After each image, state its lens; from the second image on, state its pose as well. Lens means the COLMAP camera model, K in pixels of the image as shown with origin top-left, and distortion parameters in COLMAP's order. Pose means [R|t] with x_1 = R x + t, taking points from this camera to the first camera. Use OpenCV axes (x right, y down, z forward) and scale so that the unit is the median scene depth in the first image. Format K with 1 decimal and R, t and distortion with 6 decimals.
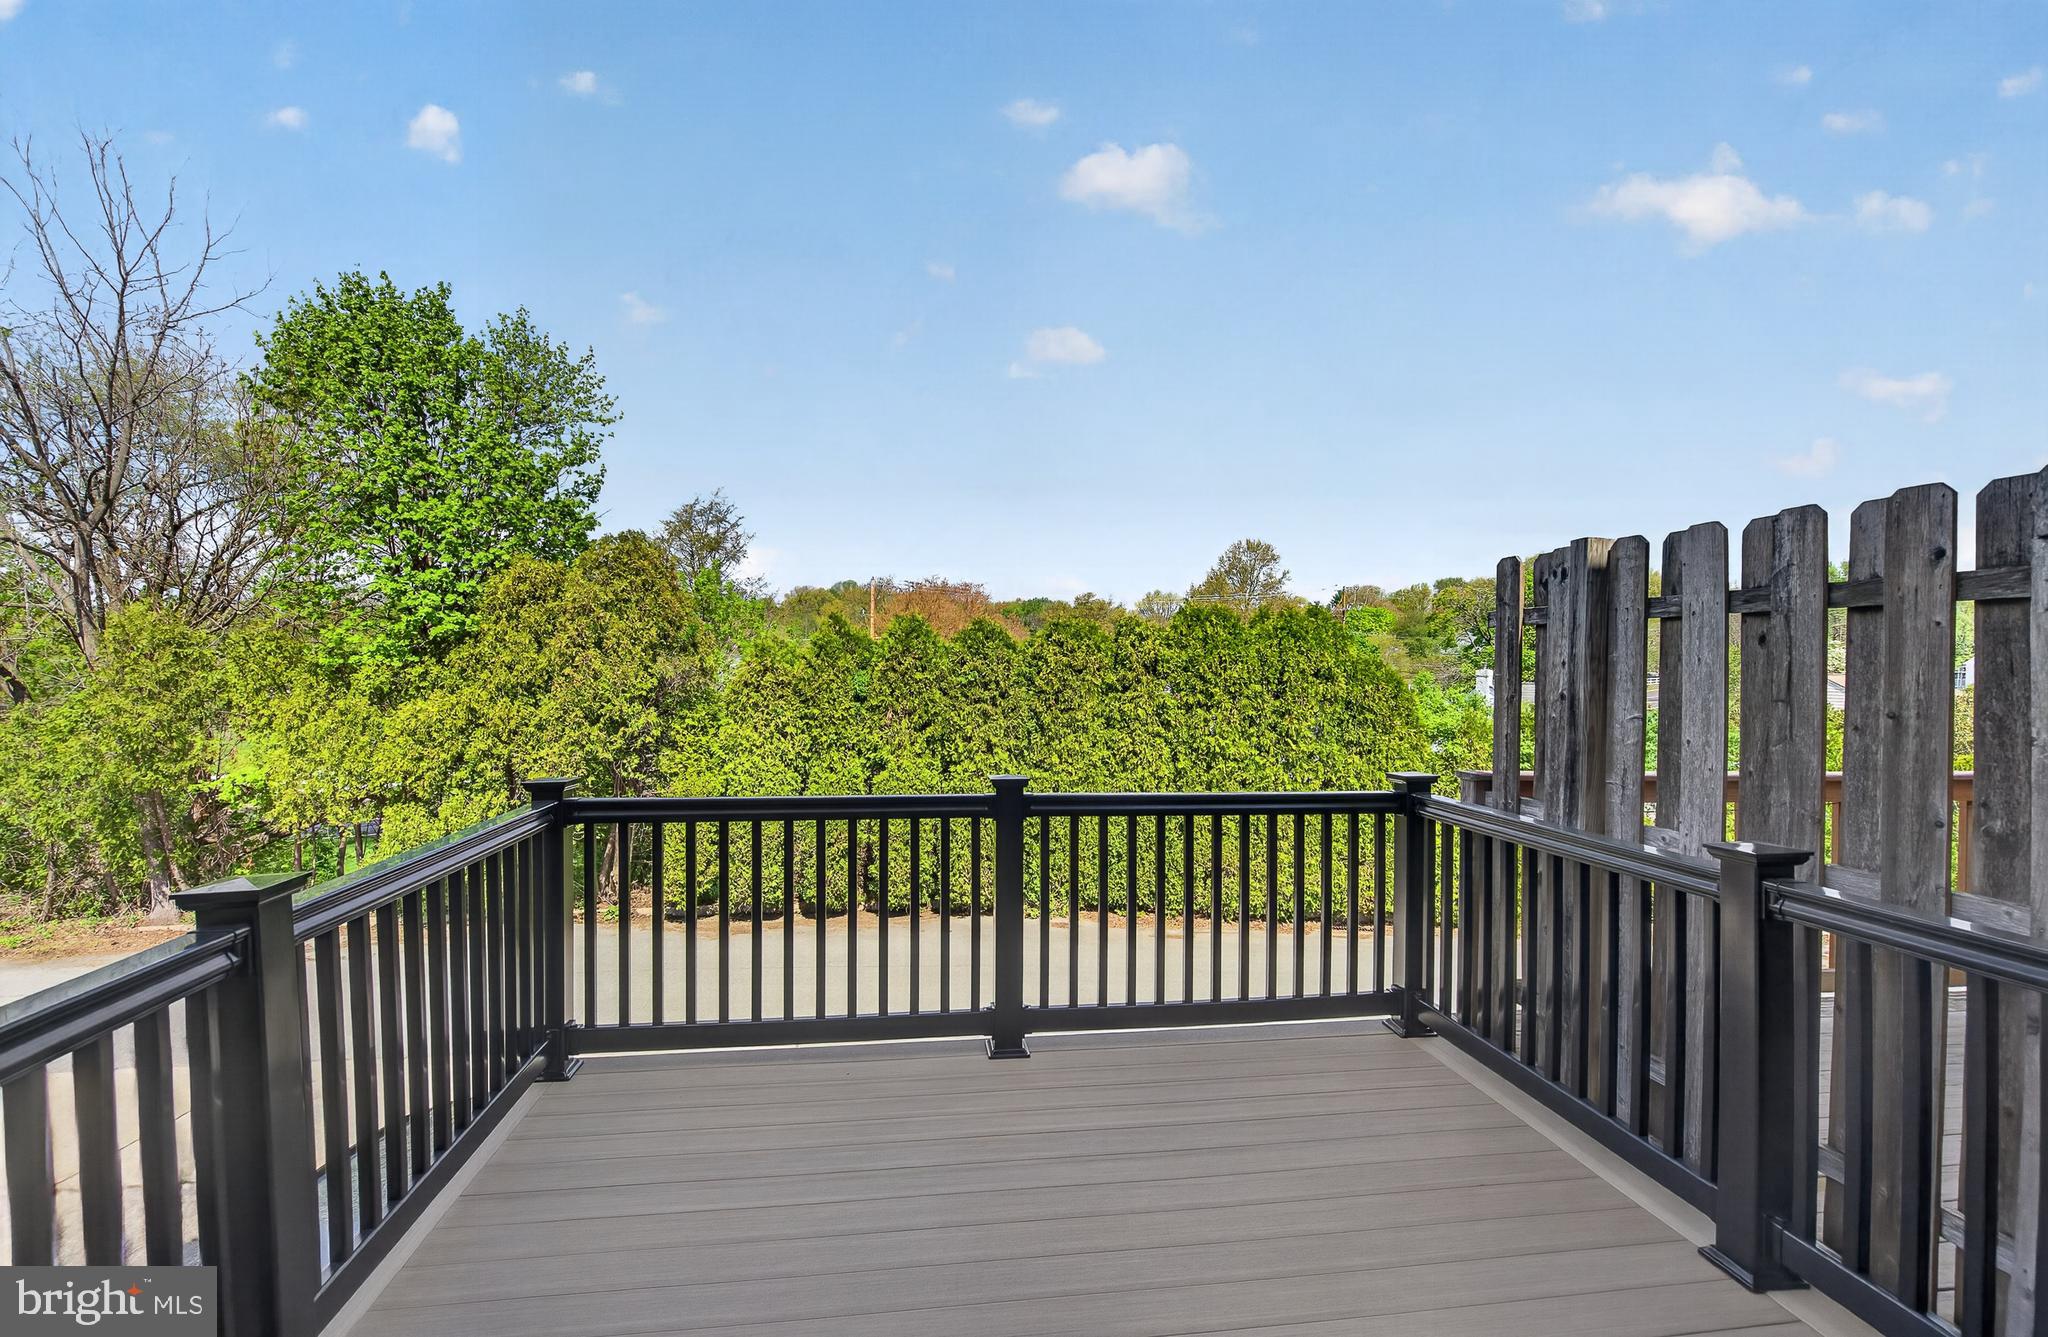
lens RADIAL K [[865.8, 0, 1026.0], [0, 865.8, 677.3], [0, 0, 1]] dist [0.001341, -0.001795]
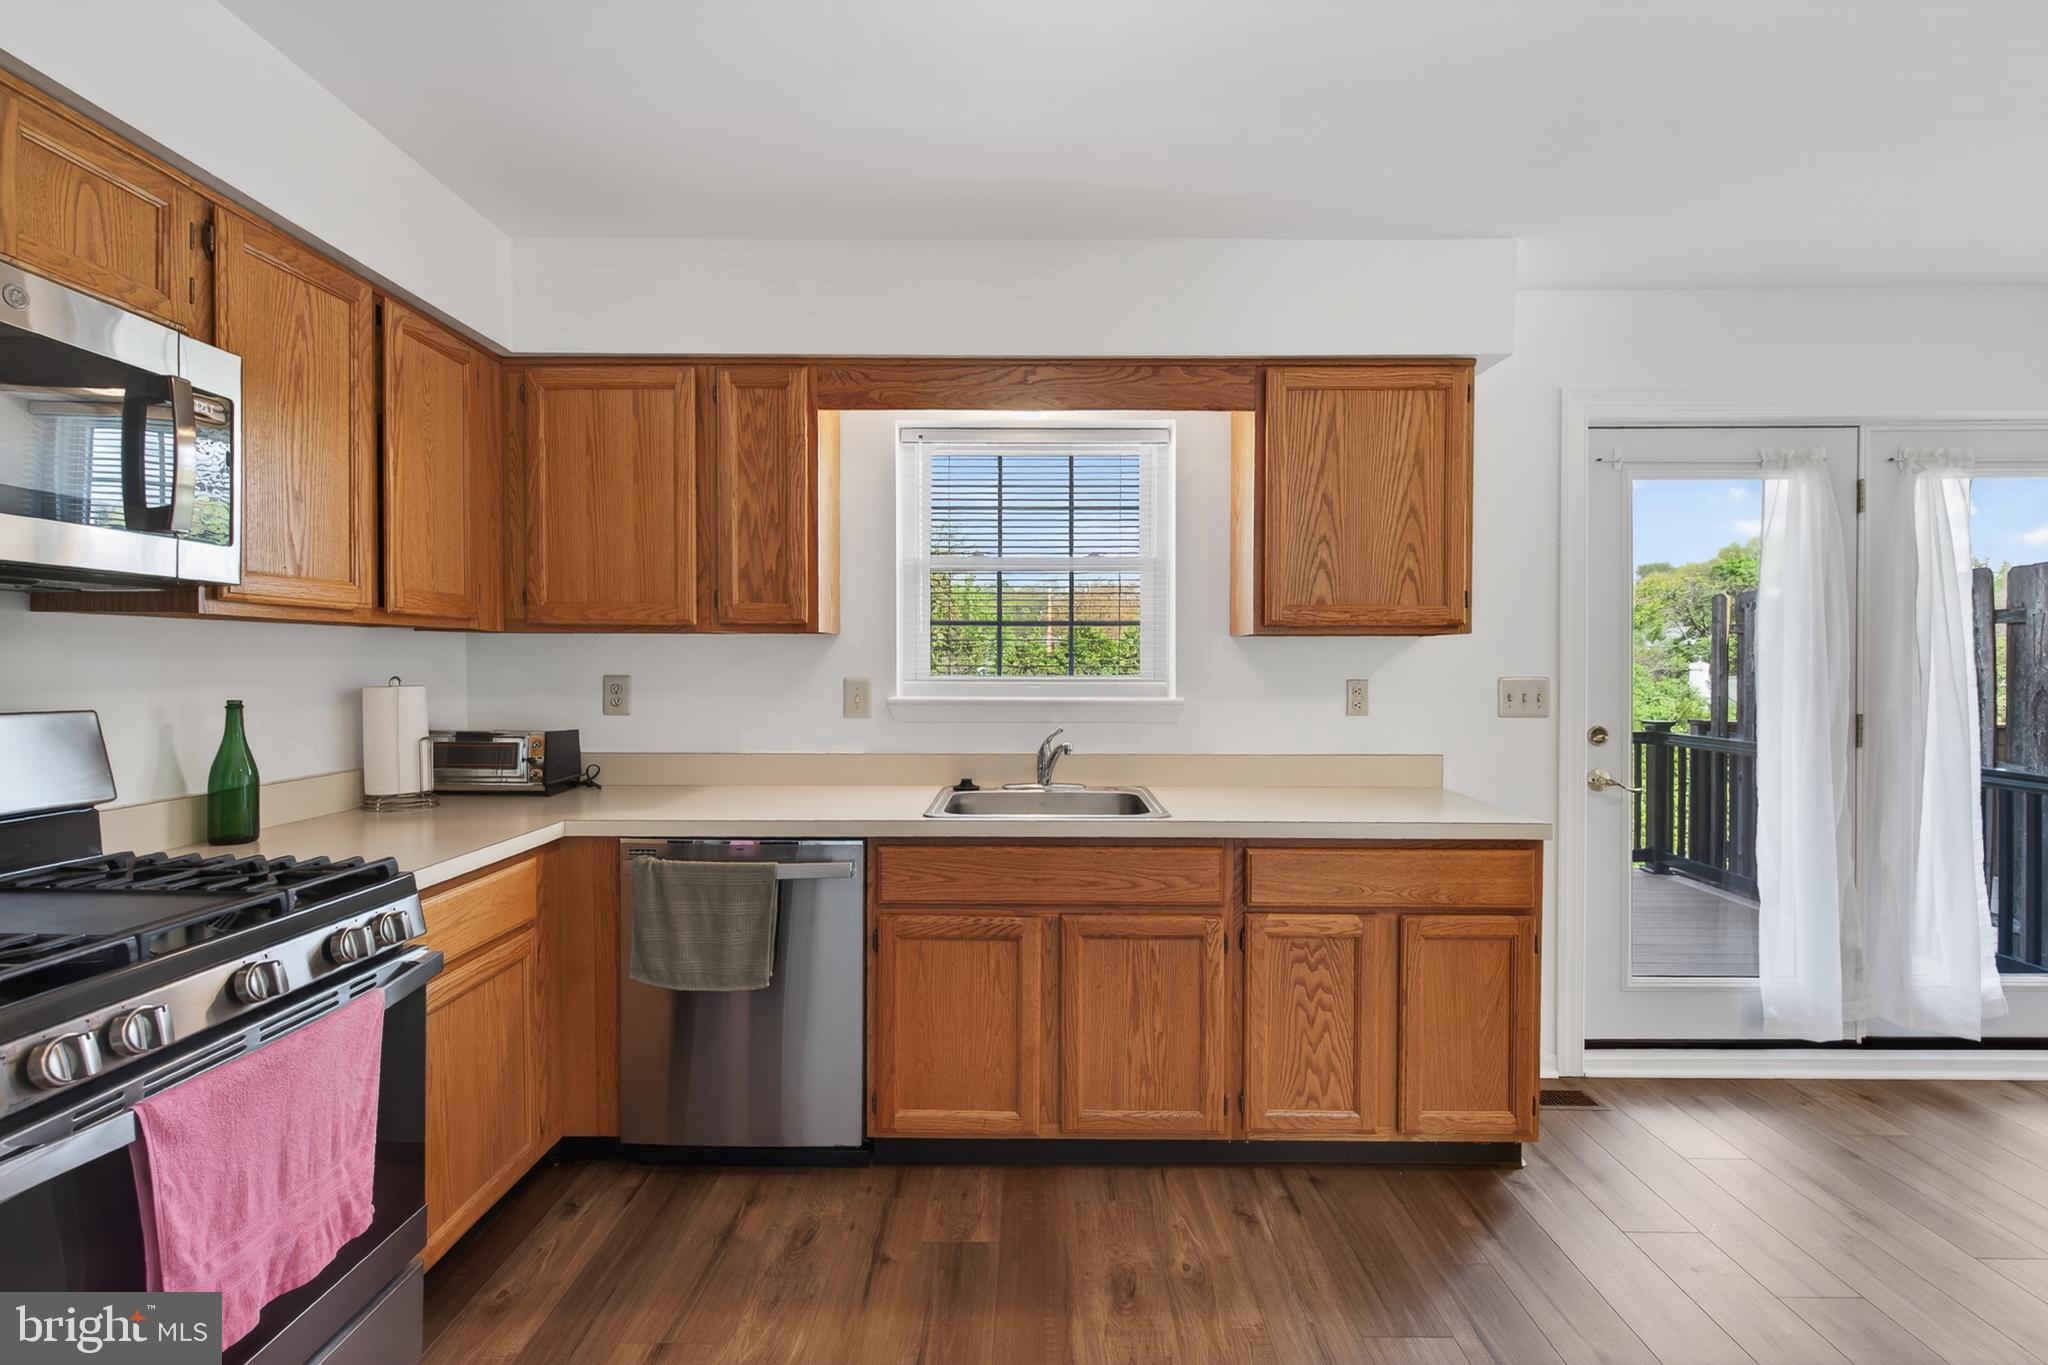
lens RADIAL K [[929.4, 0, 1004.3], [0, 929.4, 674.3], [0, 0, 1]] dist [0.002205, 0.001062]
pose [[0.988289, -0.007512, -0.152407, -0.137564], [0.007027, 0.999968, -0.003716, 0.004209], [0.152431, 0.002602, 0.988311, -0.253899]]
